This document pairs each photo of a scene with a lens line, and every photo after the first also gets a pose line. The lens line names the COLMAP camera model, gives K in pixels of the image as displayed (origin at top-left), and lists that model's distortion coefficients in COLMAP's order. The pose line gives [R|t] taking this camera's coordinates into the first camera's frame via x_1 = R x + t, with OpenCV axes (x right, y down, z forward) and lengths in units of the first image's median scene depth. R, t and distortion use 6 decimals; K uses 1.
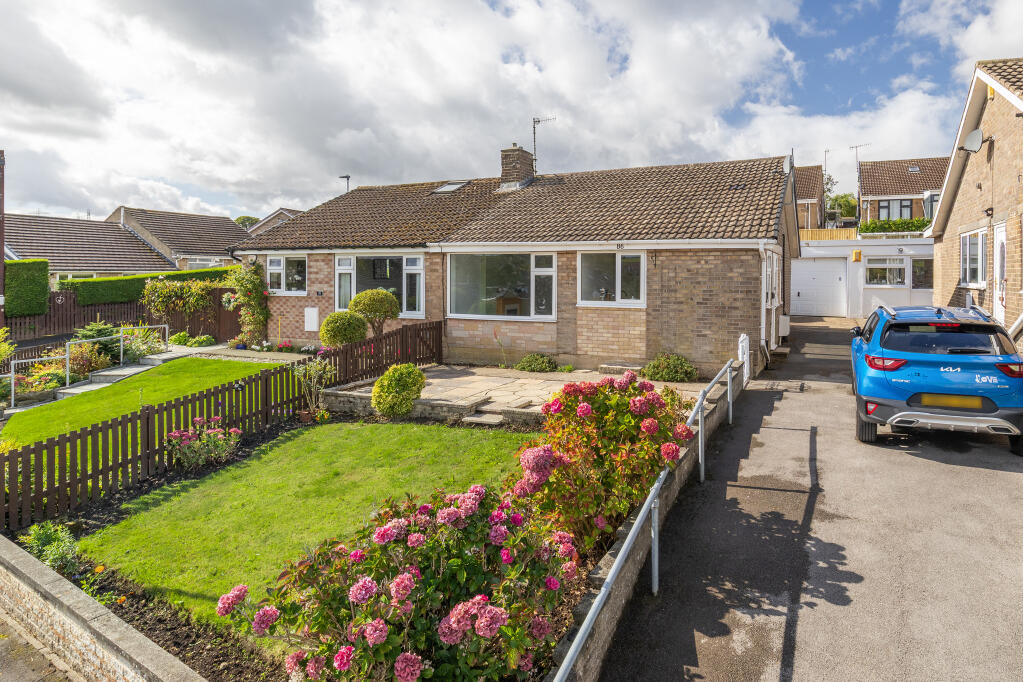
lens RADIAL K [[596.7, 0, 551.2], [0, 596.7, 273.9], [0, 0, 1]] dist [-0.001250, -0.000905]
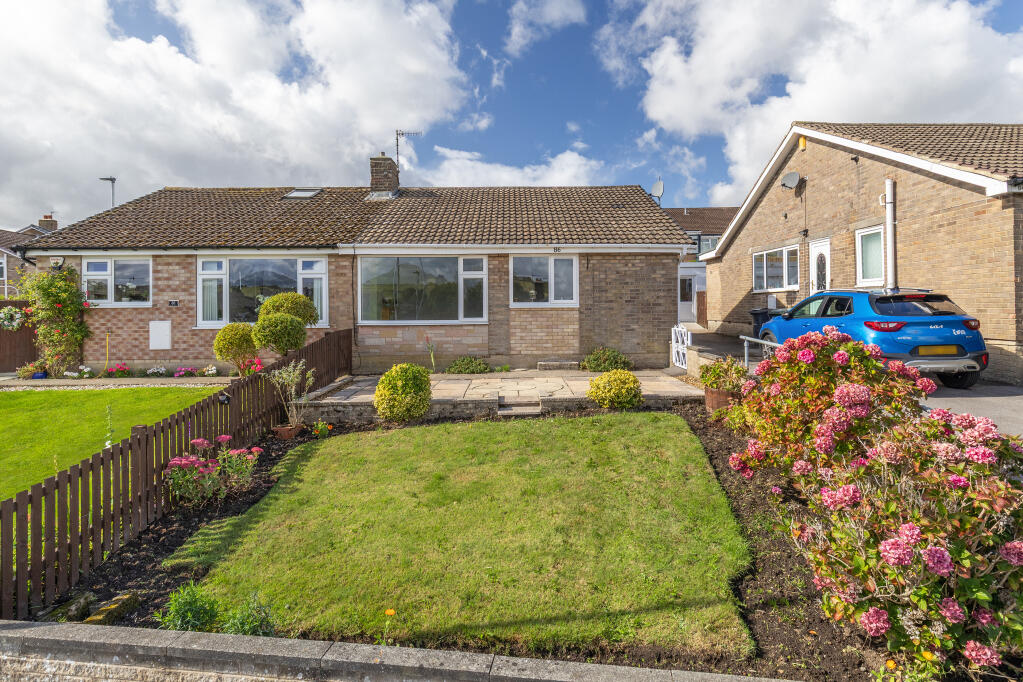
lens RADIAL K [[547.1, 0, 506.8], [0, 547.1, 302.8], [0, 0, 1]] dist [0.001021, 0.000060]
pose [[0.907709, -0.004685, 0.419574, -0.353374], [0.009234, 0.999919, -0.008813, 0.053035], [-0.419498, 0.011874, 0.907678, 0.140253]]
